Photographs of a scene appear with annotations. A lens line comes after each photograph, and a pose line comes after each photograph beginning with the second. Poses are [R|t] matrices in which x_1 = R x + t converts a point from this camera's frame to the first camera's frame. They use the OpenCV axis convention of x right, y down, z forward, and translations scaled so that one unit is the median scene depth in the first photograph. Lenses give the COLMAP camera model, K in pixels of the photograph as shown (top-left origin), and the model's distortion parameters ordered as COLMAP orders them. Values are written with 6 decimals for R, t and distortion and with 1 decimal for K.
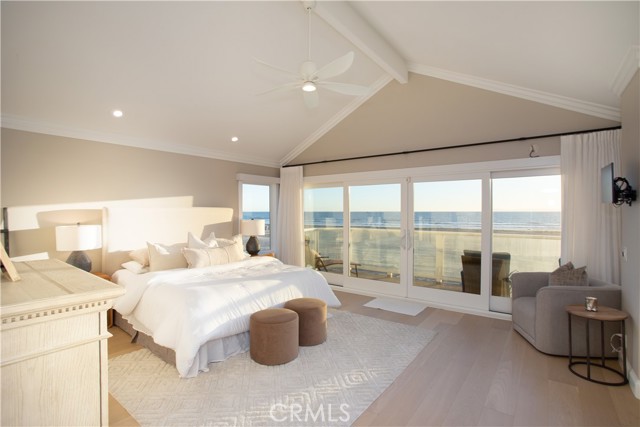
lens RADIAL K [[321.6, 0, 320.0], [0, 321.6, 213.5], [0, 0, 1]] dist [-0.000299, -0.000137]
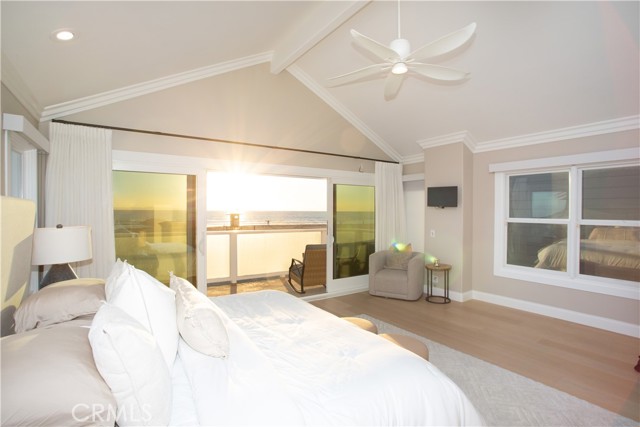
lens RADIAL K [[321.6, 0, 320.0], [0, 321.6, 213.5], [0, 0, 1]] dist [-0.000299, -0.000137]
pose [[0.299271, -0.007816, 0.954136, -0.694157], [0.016104, 0.999865, 0.003140, -0.003279], [-0.954032, 0.014426, 0.299356, 0.730467]]
